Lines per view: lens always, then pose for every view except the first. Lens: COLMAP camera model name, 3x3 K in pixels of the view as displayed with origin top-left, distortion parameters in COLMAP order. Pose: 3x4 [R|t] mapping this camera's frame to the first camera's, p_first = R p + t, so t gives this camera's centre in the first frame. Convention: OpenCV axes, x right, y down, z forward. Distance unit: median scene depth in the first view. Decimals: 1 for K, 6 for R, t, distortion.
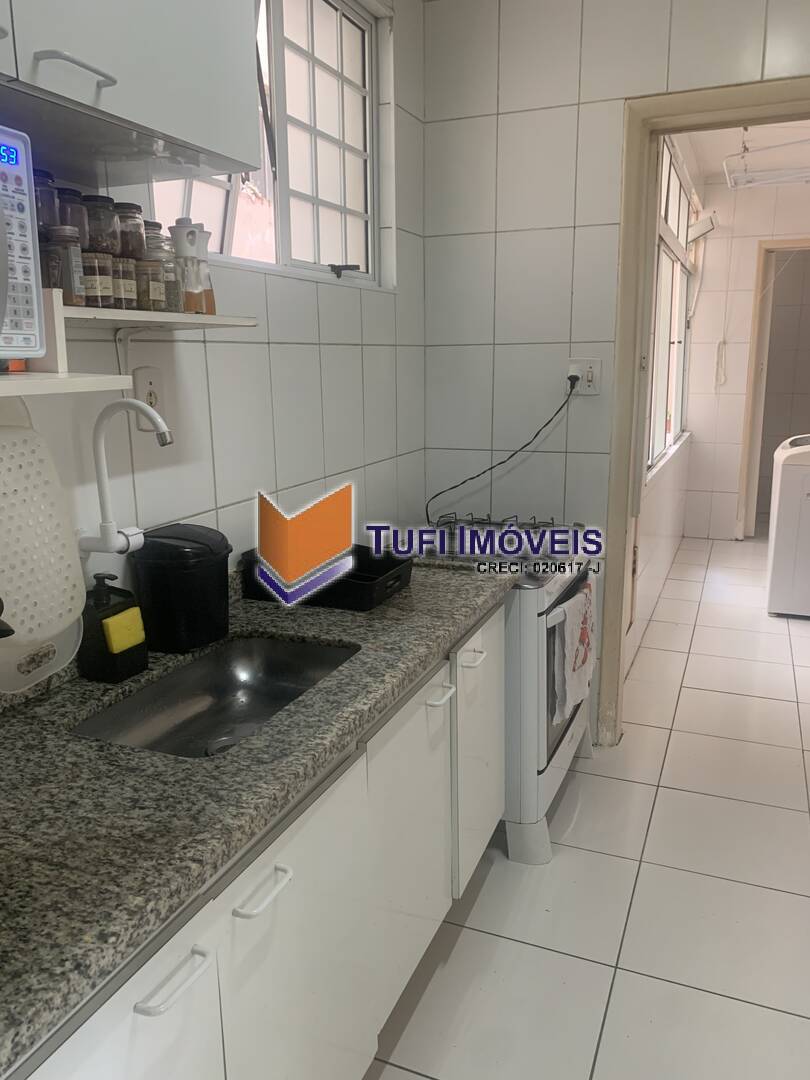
lens RADIAL K [[837.0, 0, 402.9], [0, 837.0, 529.1], [0, 0, 1]] dist [0.036489, -0.050985]
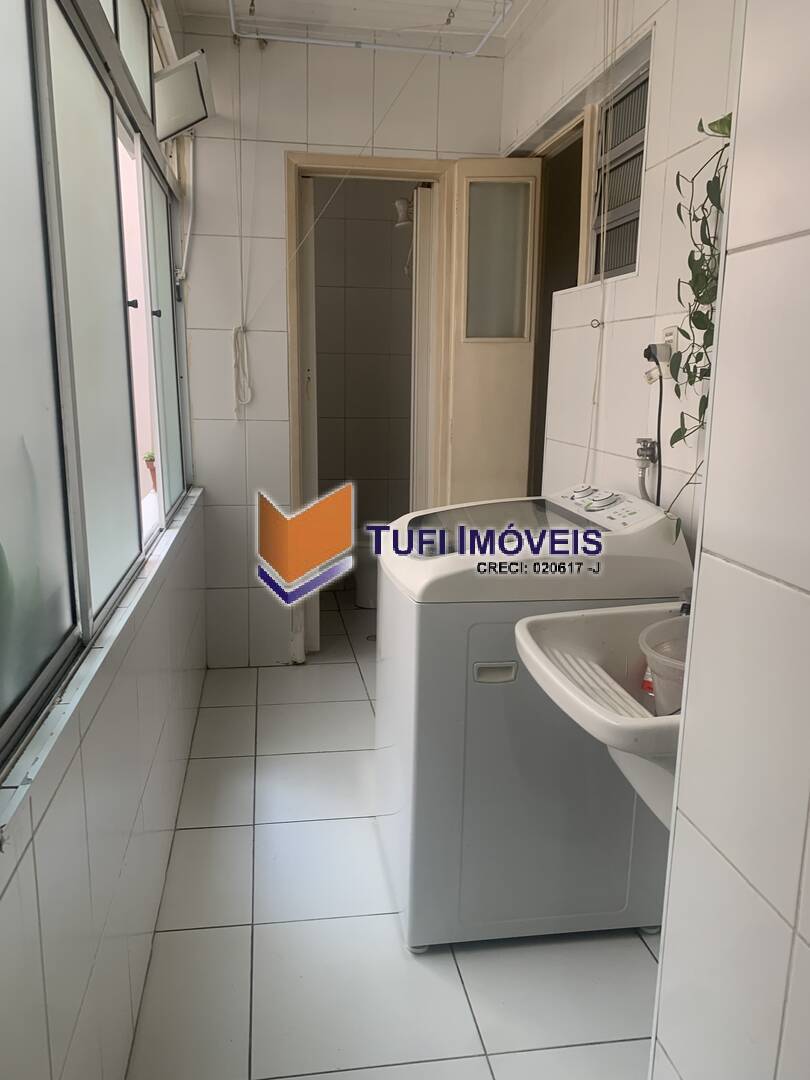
lens RADIAL K [[837.0, 0, 402.9], [0, 837.0, 529.1], [0, 0, 1]] dist [0.036489, -0.050985]
pose [[0.852912, -0.079539, 0.515961, 0.174516], [0.092062, 0.995752, 0.001319, -0.081041], [-0.513874, 0.046375, 0.856611, 0.477981]]
